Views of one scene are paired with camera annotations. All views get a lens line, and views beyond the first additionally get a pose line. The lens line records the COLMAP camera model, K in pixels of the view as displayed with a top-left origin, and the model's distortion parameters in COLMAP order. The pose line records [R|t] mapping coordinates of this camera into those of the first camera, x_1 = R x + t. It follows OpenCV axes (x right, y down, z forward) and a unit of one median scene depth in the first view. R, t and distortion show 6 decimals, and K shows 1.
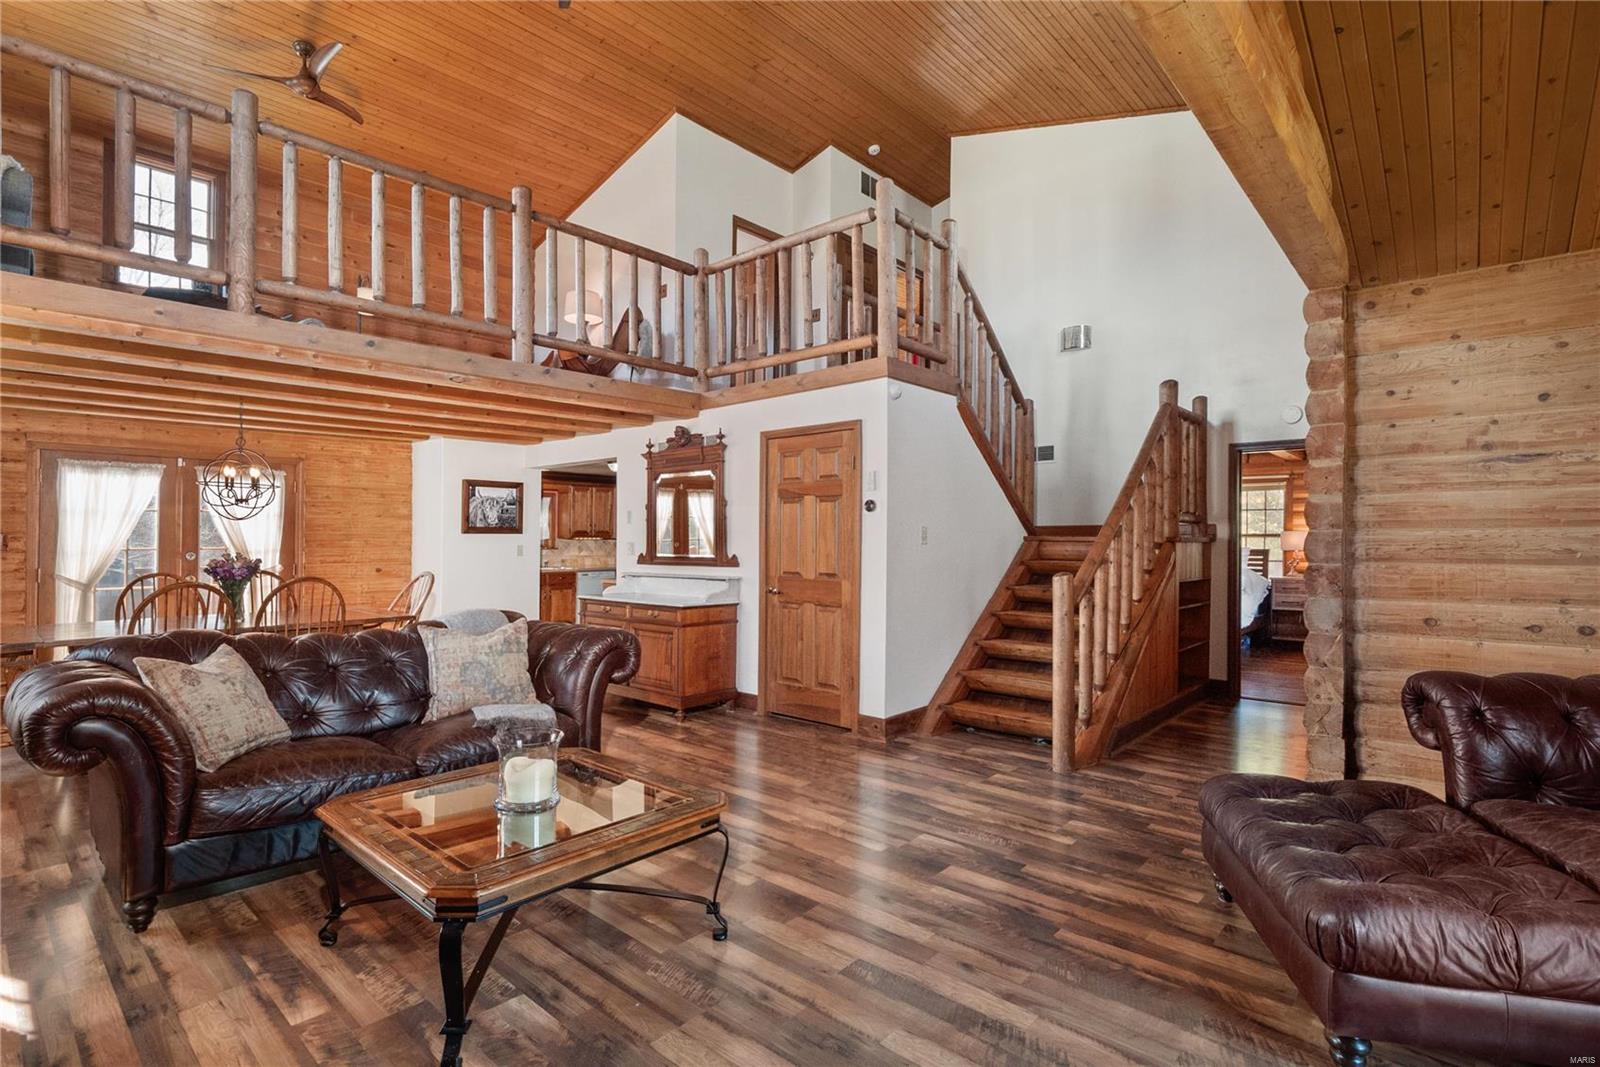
lens RADIAL K [[757.6, 0, 800.0], [0, 757.6, 533.5], [0, 0, 1]] dist [-0.002695, -0.000564]
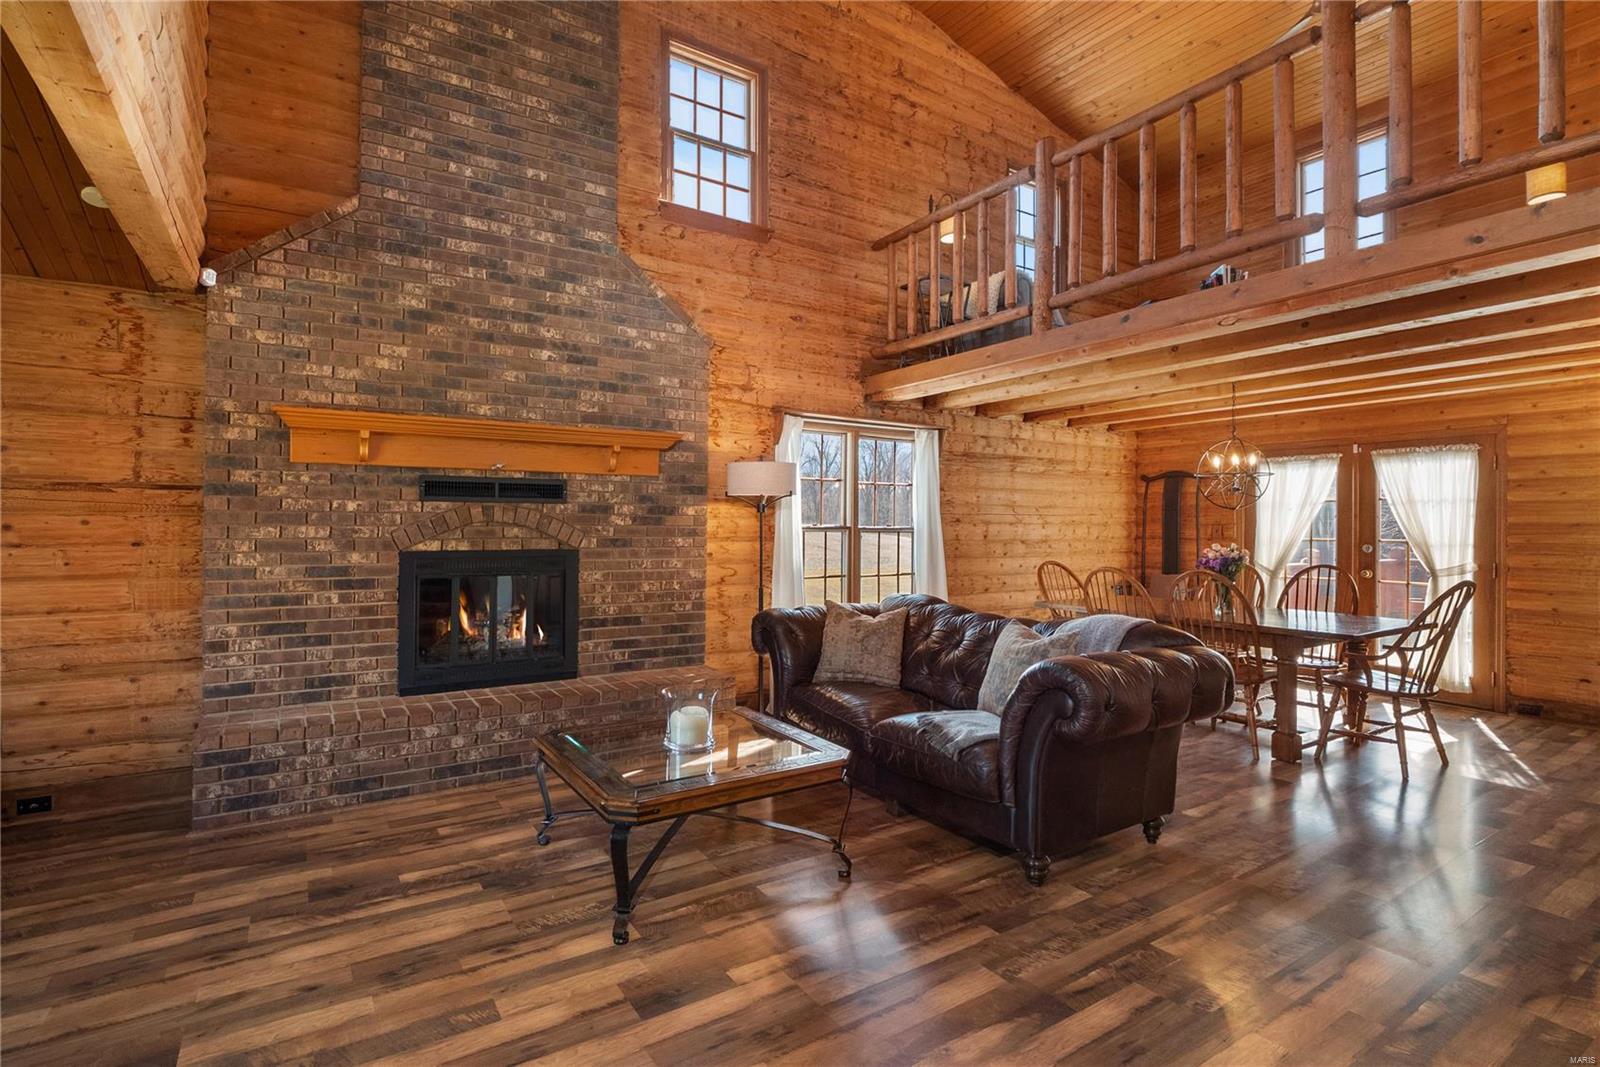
lens RADIAL K [[774.0, 0, 774.1], [0, 774.0, 528.2], [0, 0, 1]] dist [-0.011690, -0.000689]
pose [[-0.285372, -0.003934, -0.958409, 0.326715], [0.004788, 0.999973, -0.005530, 0.007527], [0.958405, -0.006167, -0.285346, 0.618230]]
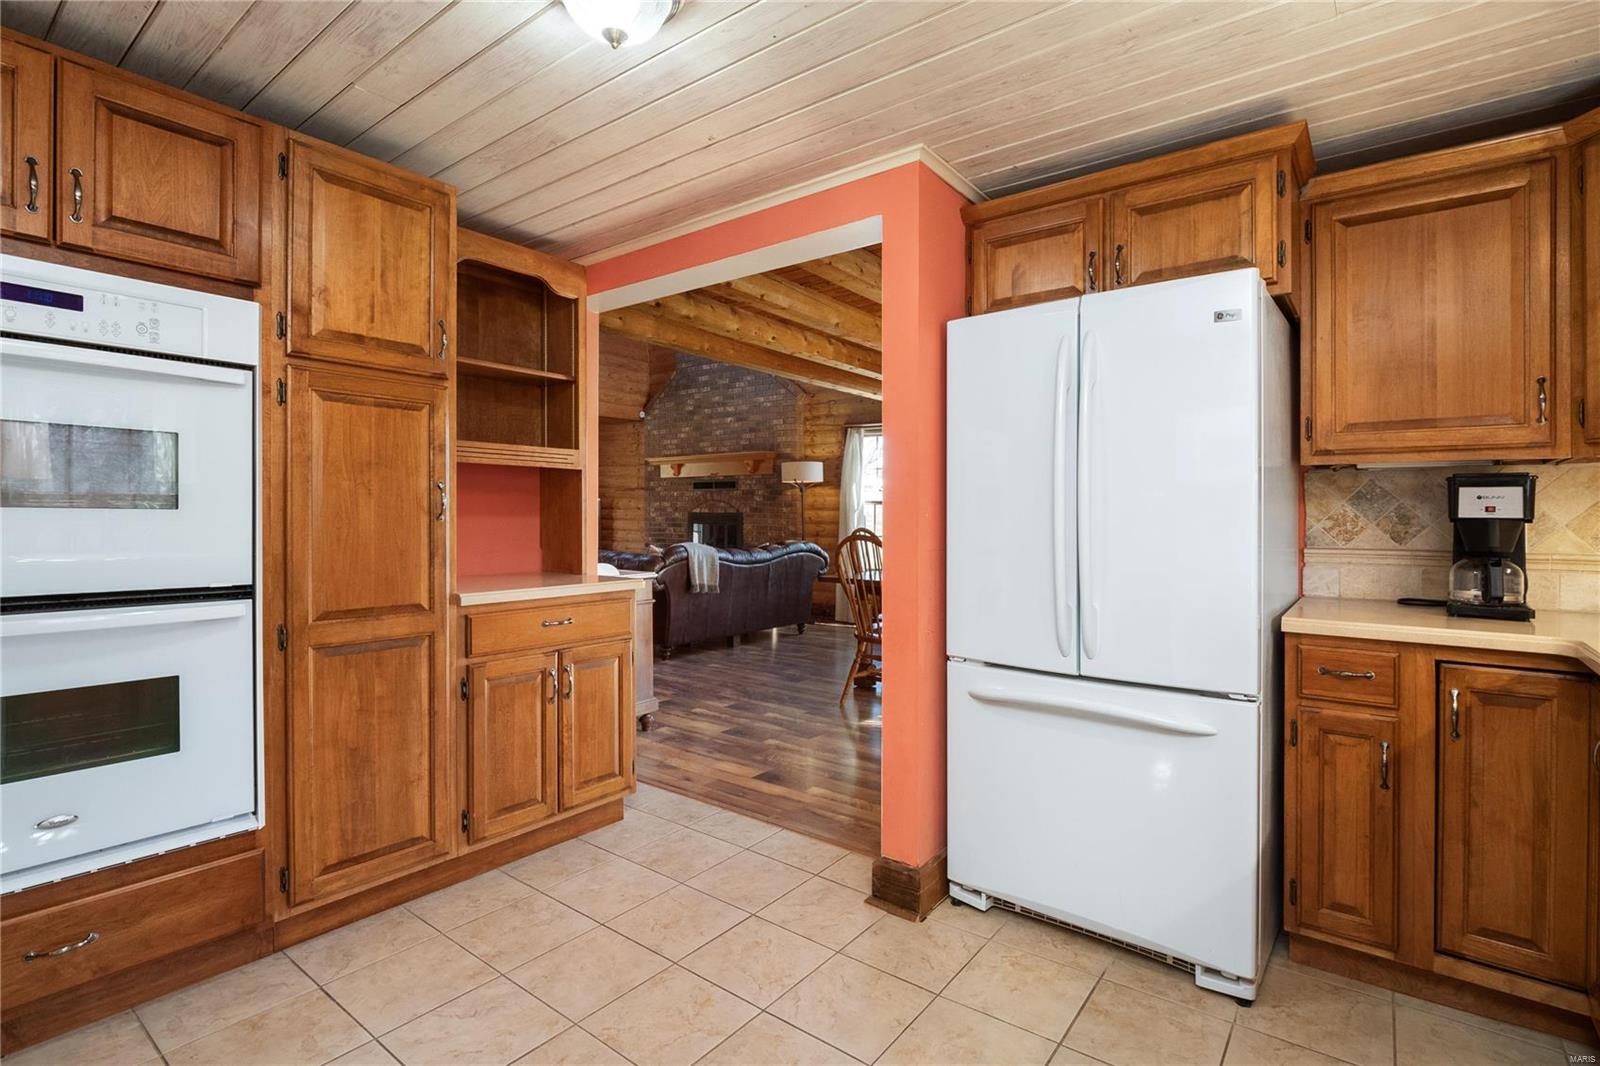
lens RADIAL K [[757.6, 0, 800.0], [0, 757.6, 533.0], [0, 0, 1]] dist [-0.002695, -0.000564]
pose [[-0.998627, -0.011972, -0.051005, -0.398660], [-0.012829, 0.999781, 0.016511, 0.037101], [0.050797, 0.017143, -0.998562, 1.745612]]
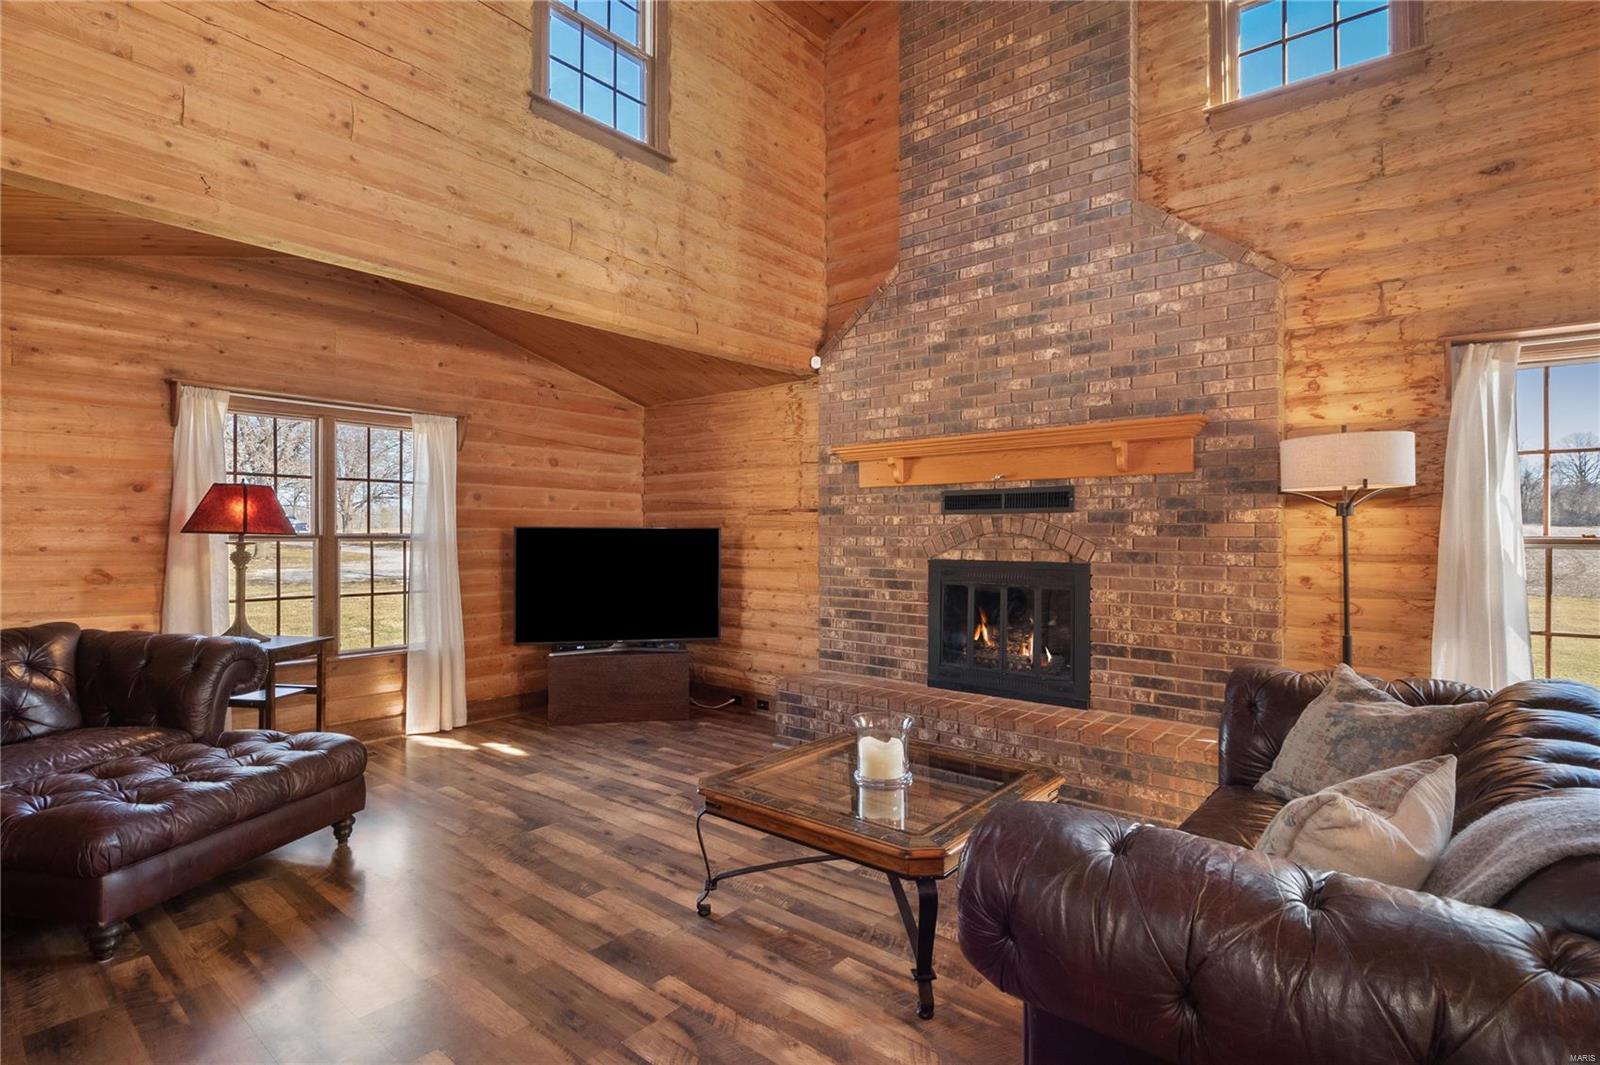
lens RADIAL K [[757.6, 0, 800.0], [0, 757.6, 532.5], [0, 0, 1]] dist [0.000671, -0.000708]
pose [[-0.999492, -0.008838, -0.030626, -0.084321], [-0.008442, 0.999880, -0.013024, 0.006828], [0.030737, -0.012759, -0.999446, 0.869955]]
